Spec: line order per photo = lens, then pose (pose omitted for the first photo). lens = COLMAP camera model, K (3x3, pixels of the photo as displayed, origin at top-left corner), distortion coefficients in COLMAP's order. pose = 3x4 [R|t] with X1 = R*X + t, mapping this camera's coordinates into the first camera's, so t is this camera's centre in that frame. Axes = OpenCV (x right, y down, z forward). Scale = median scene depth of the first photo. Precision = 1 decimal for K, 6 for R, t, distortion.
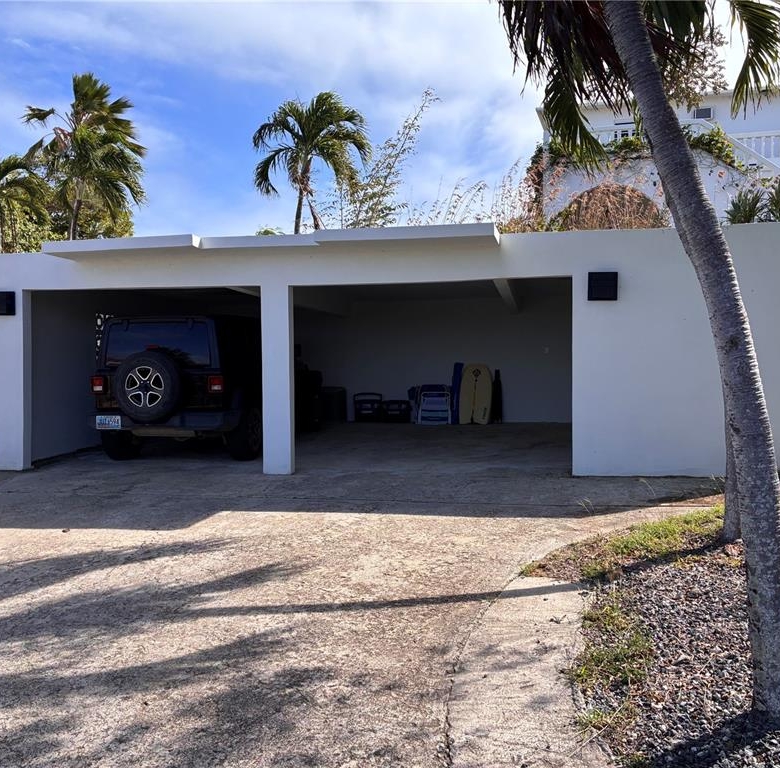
lens RADIAL K [[777.1, 0, 390.9], [0, 777.1, 392.2], [0, 0, 1]] dist [0.136181, -0.347987]
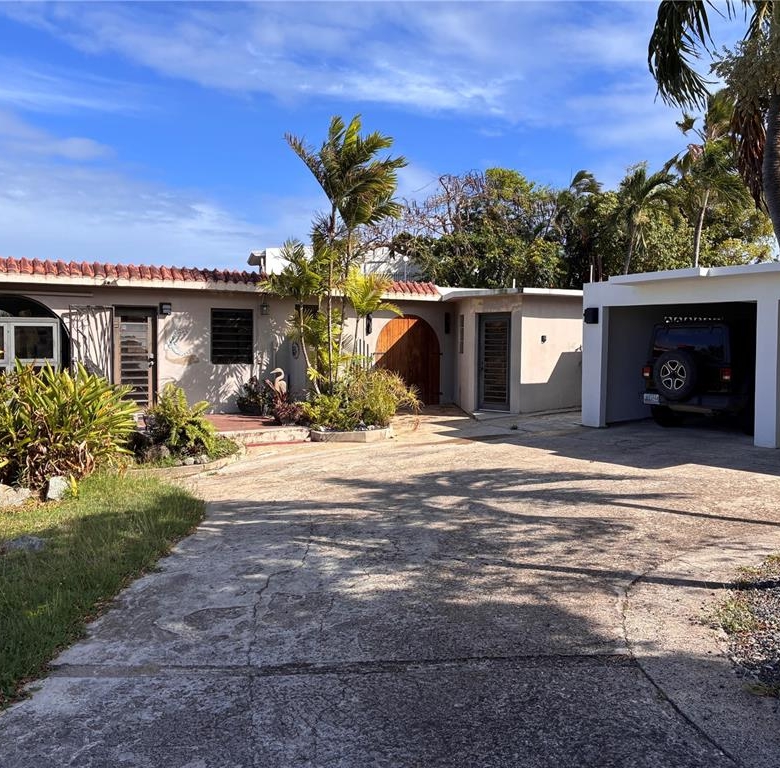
lens RADIAL K [[777.1, 0, 390.9], [0, 777.1, 392.2], [0, 0, 1]] dist [0.136181, -0.347987]
pose [[0.684953, 0.055385, -0.726479, 0.358115], [-0.031060, 0.998420, 0.046832, -0.026060], [0.727925, -0.009513, 0.685591, -0.322171]]
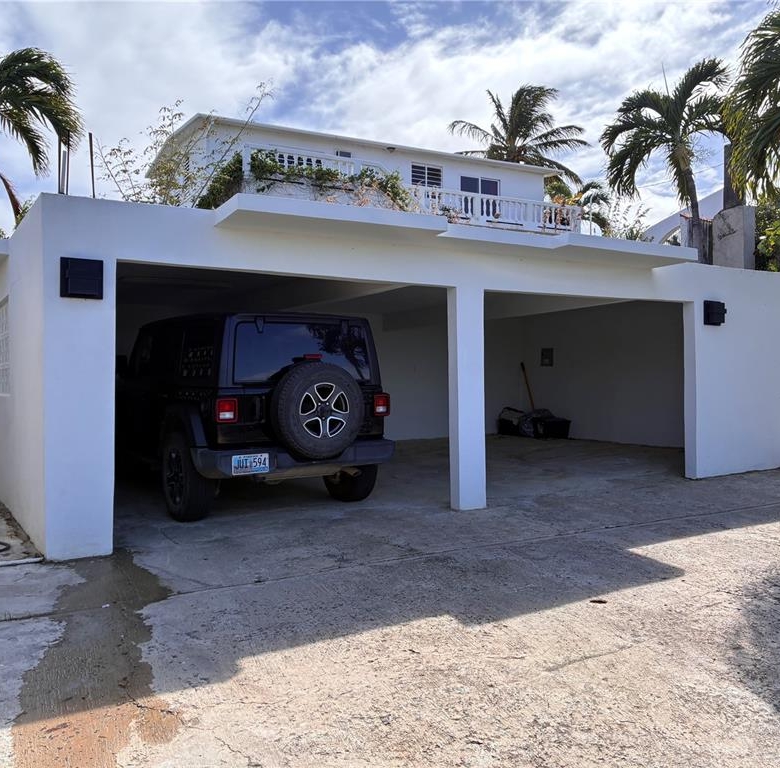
lens RADIAL K [[777.1, 0, 390.9], [0, 777.1, 392.2], [0, 0, 1]] dist [0.136181, -0.347987]
pose [[0.716599, -0.009336, 0.697423, -0.777384], [0.028009, 0.999489, -0.015400, -0.010990], [-0.696923, 0.030570, 0.716494, 0.430963]]
